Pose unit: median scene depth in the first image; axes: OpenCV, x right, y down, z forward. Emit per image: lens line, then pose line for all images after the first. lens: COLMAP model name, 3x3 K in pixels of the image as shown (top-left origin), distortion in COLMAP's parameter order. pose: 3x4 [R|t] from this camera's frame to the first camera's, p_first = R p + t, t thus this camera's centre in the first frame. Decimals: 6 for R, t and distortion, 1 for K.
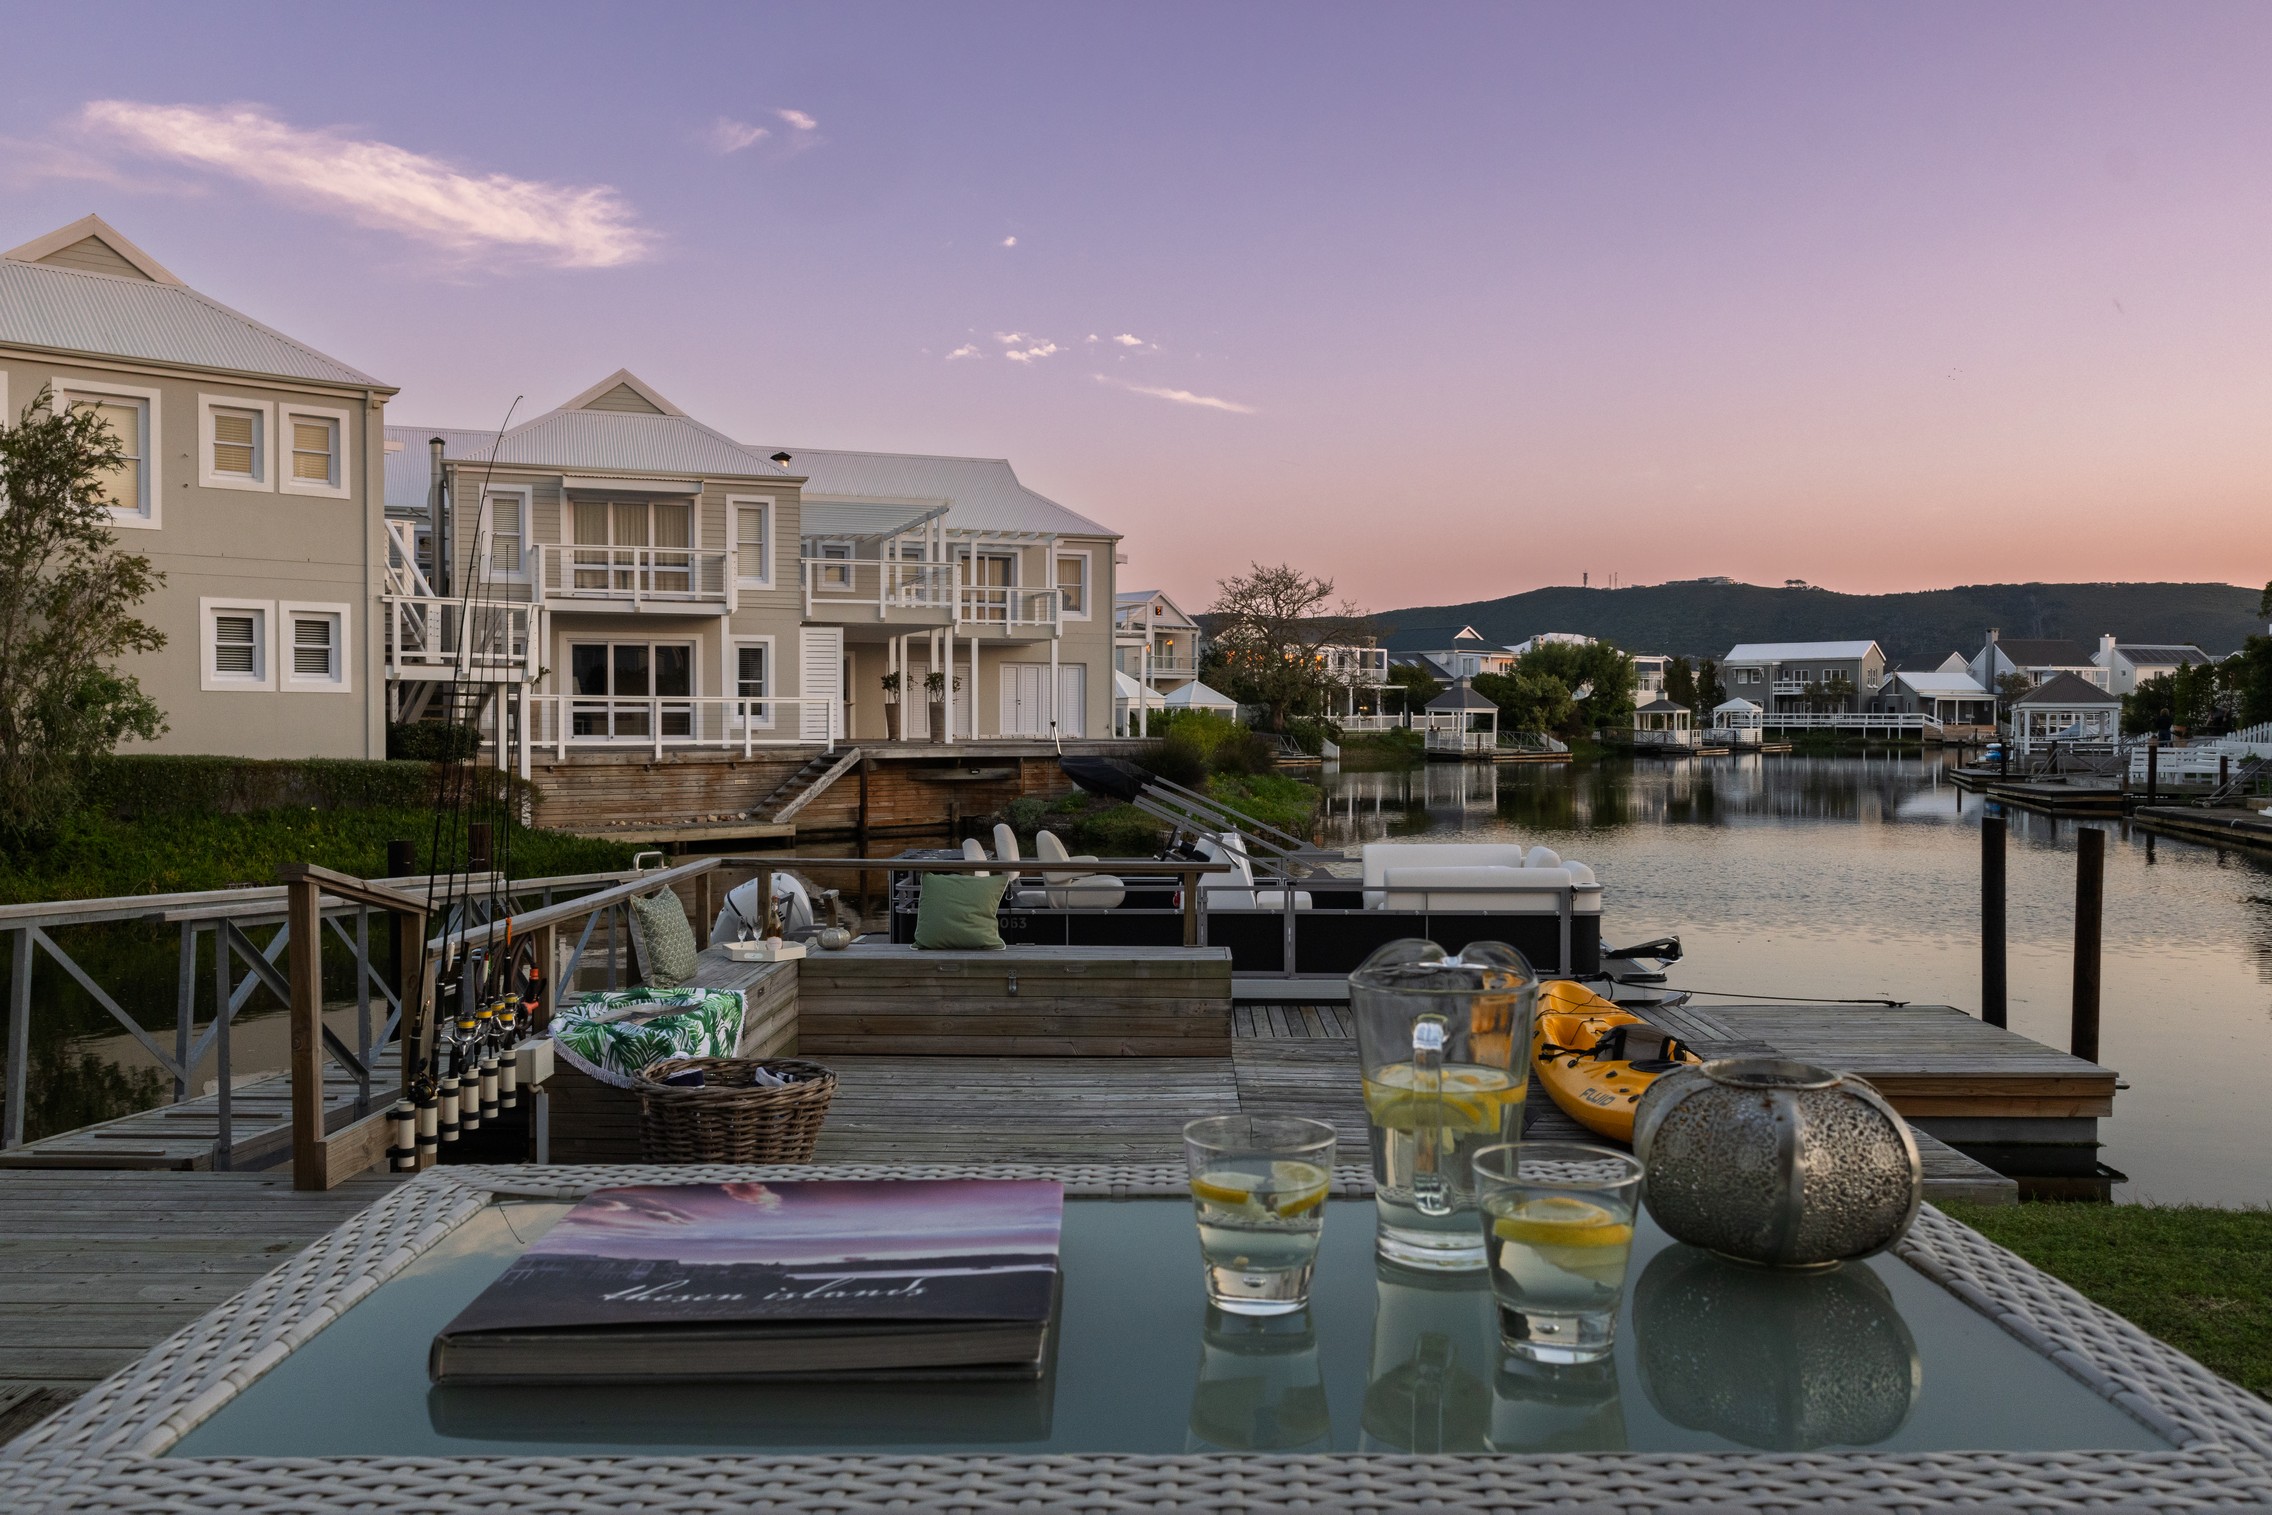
lens RADIAL K [[1736.1, 0, 1149.1], [0, 1736.1, 759.3], [0, 0, 1]] dist [0.003125, -0.004442]
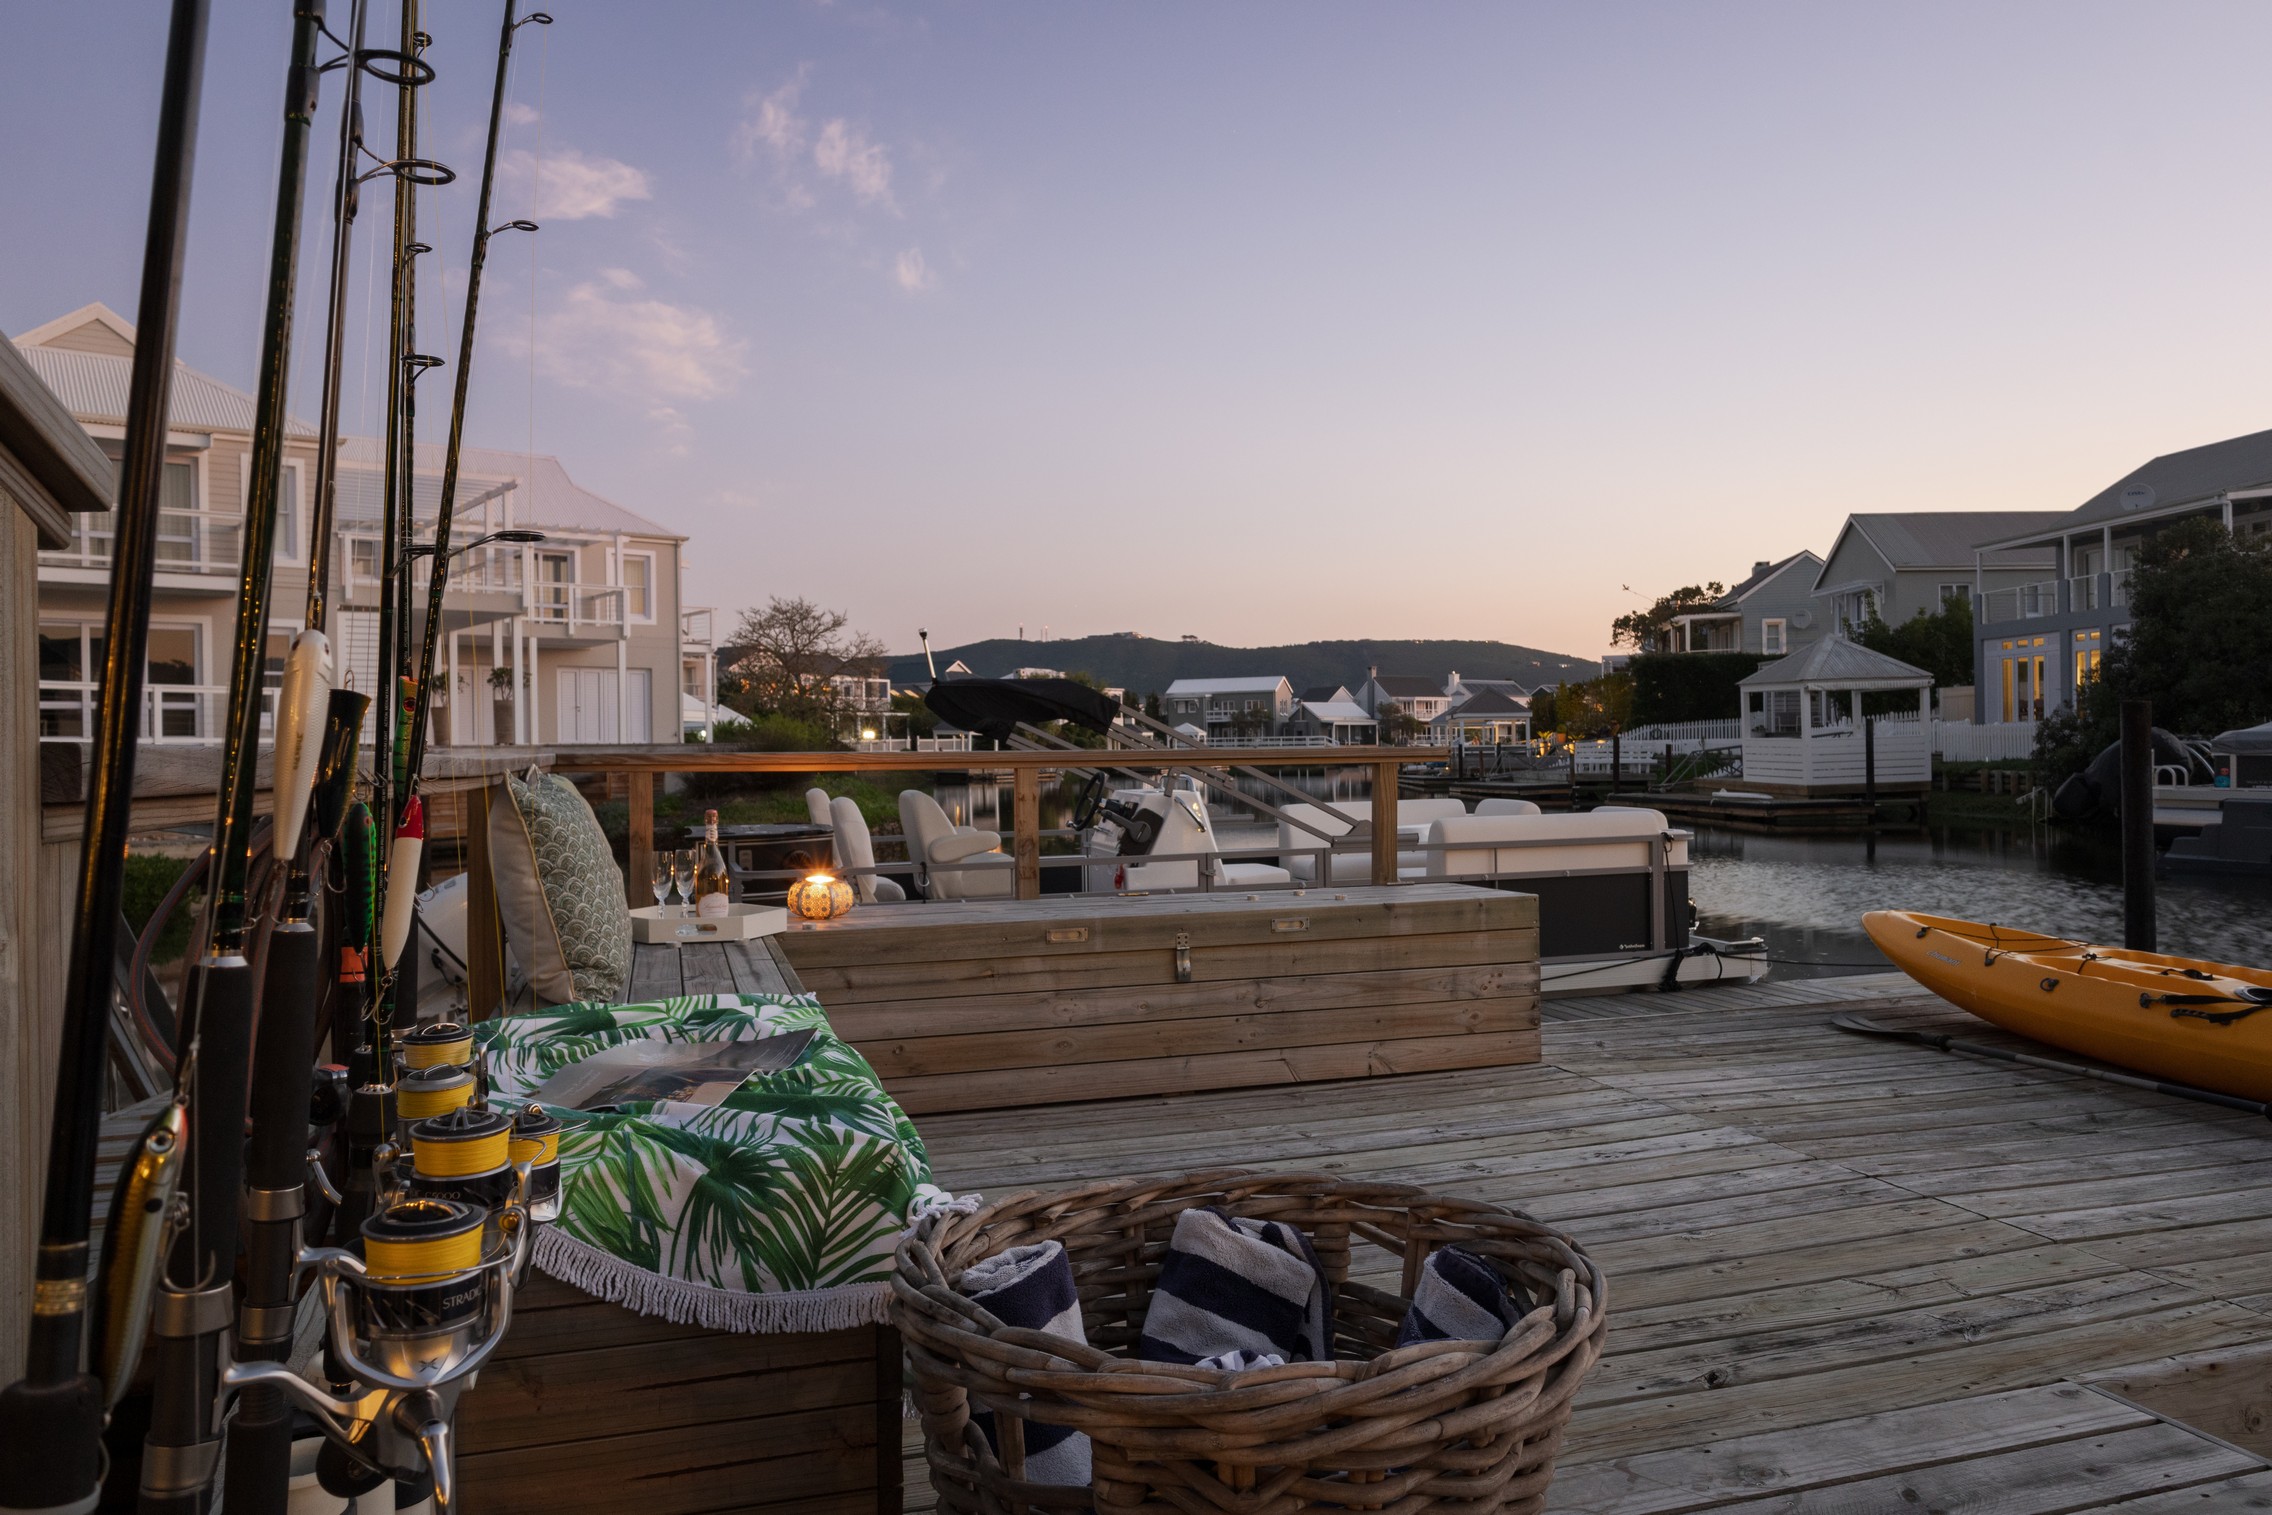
lens RADIAL K [[1521.0, 0, 1142.8], [0, 1521.0, 752.9], [0, 0, 1]] dist [0.001076, -0.000373]
pose [[0.946529, -0.015587, 0.322241, -0.069324], [0.023703, 0.999493, -0.021276, 0.021544], [-0.321746, 0.027776, 0.946419, 0.159398]]
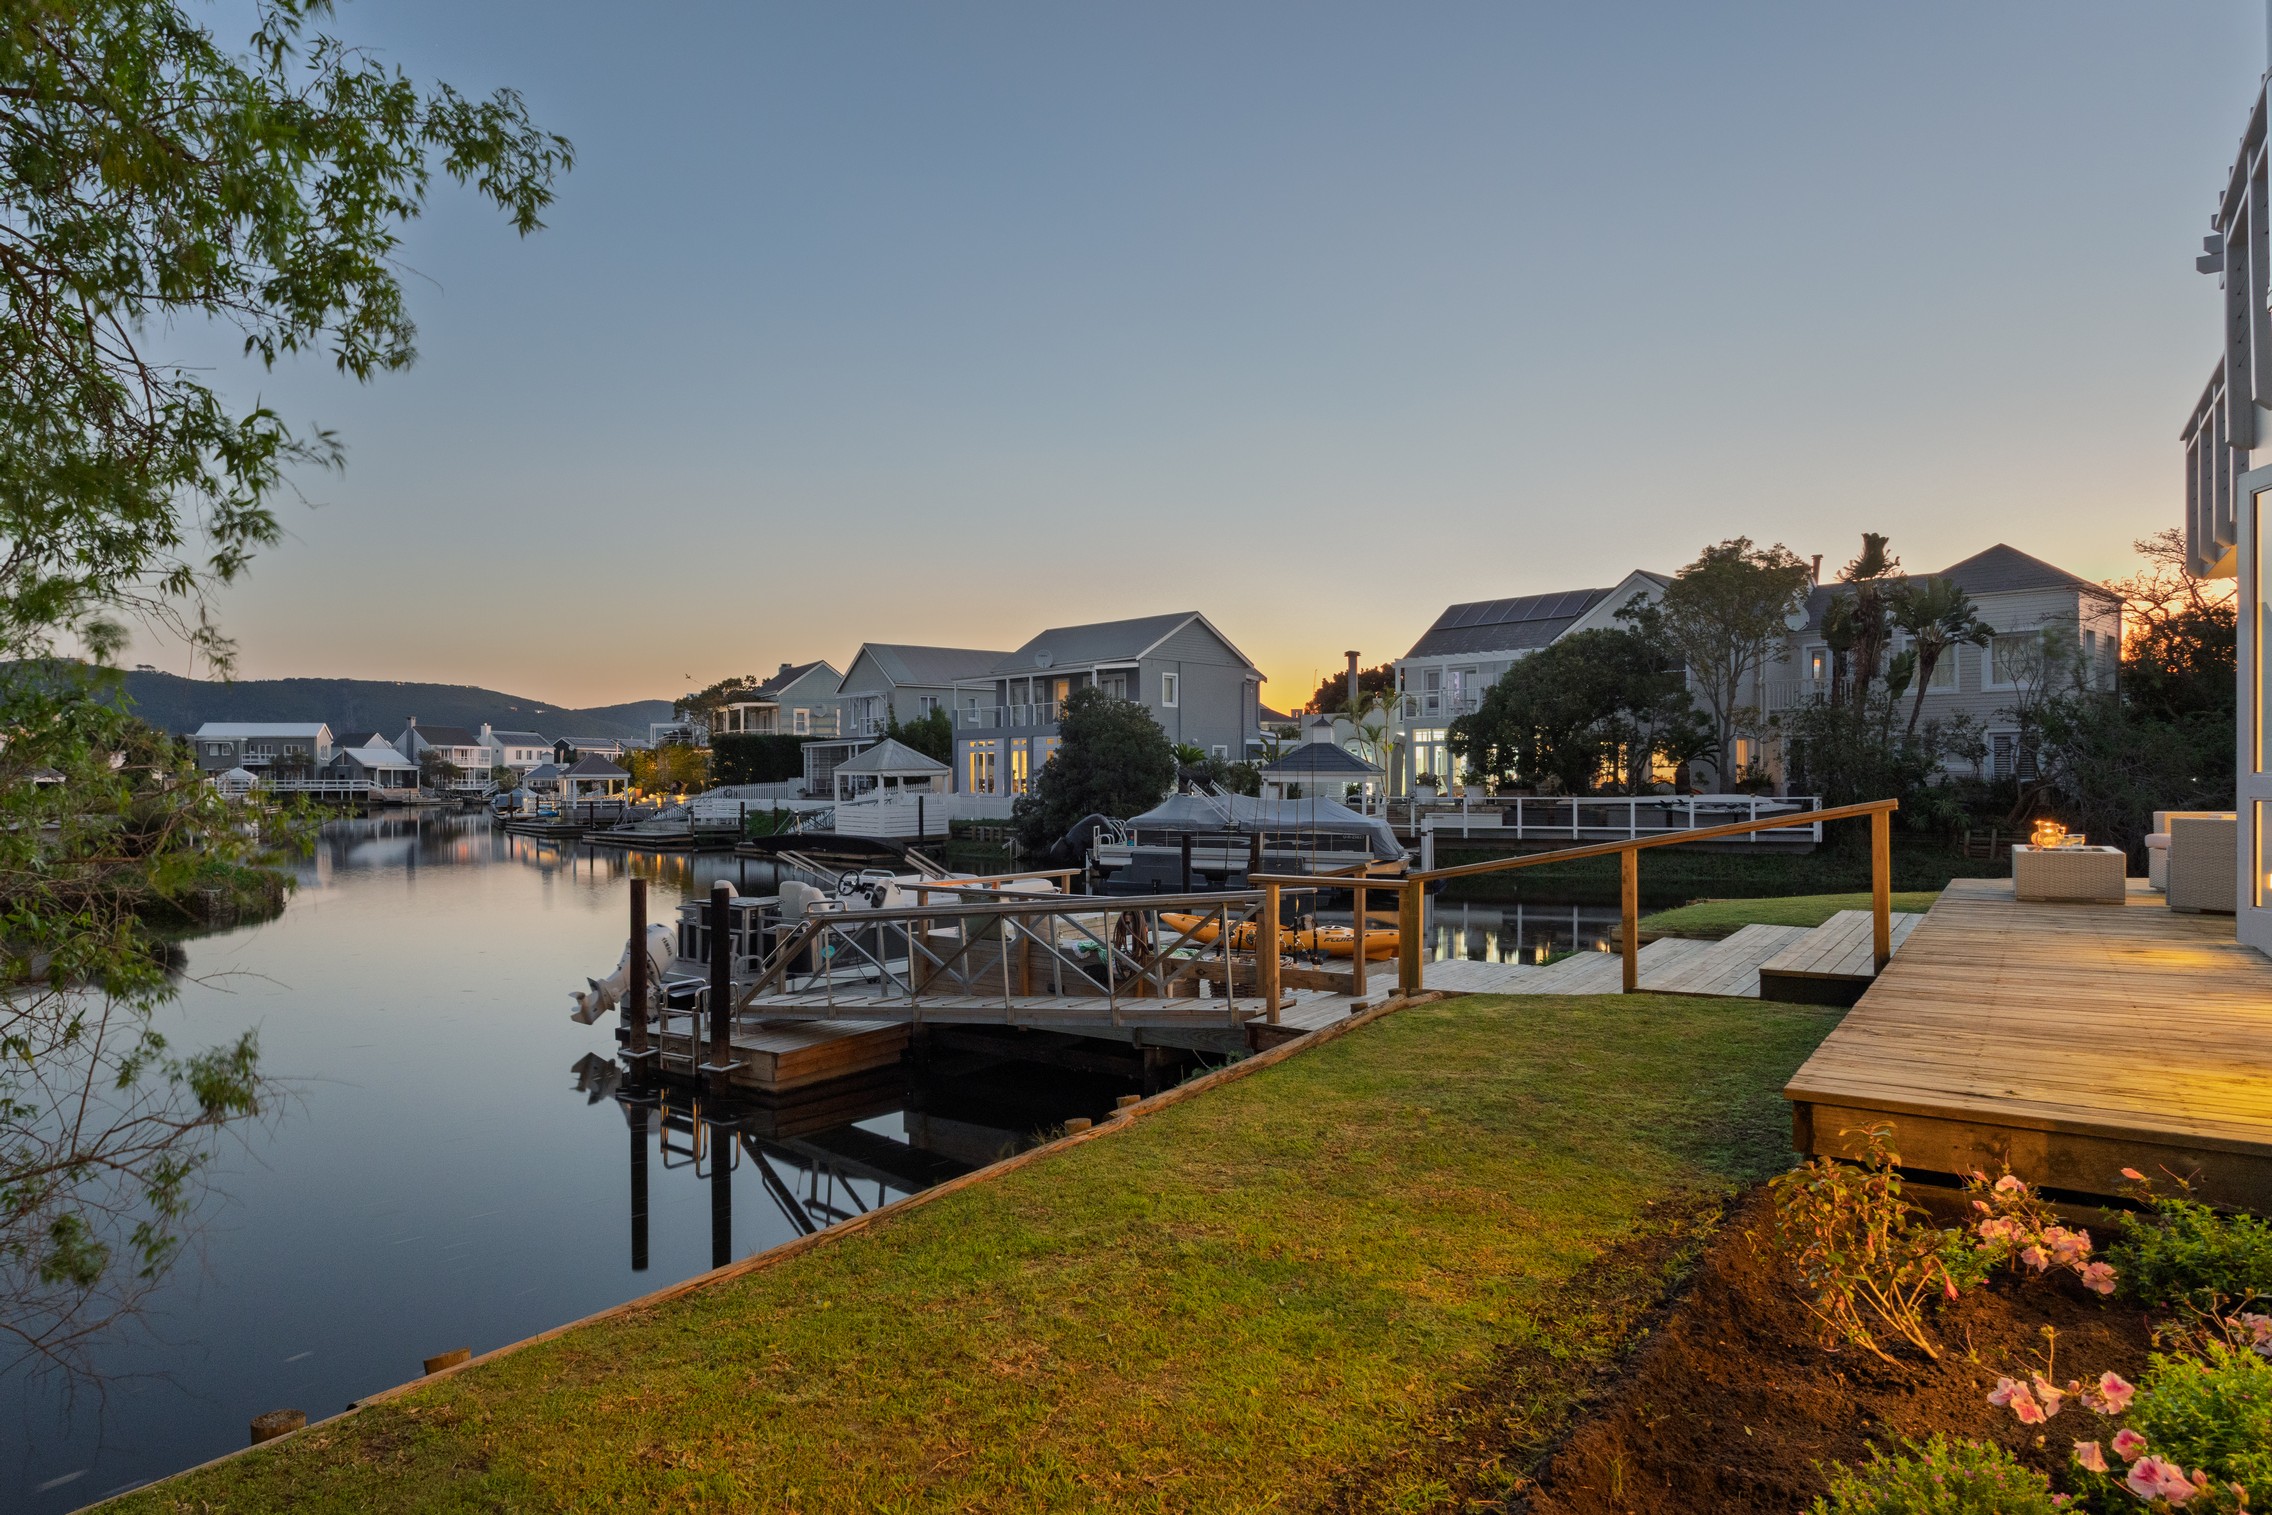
lens RADIAL K [[1338.0, 0, 1006.3], [0, 1338.0, 764.1], [0, 0, 1]] dist [-0.005939, -0.000258]
pose [[0.589239, 0.004418, 0.807947, -0.371739], [0.024931, 0.999409, -0.023647, -0.009939], [-0.807574, 0.034077, 0.588781, 0.057557]]
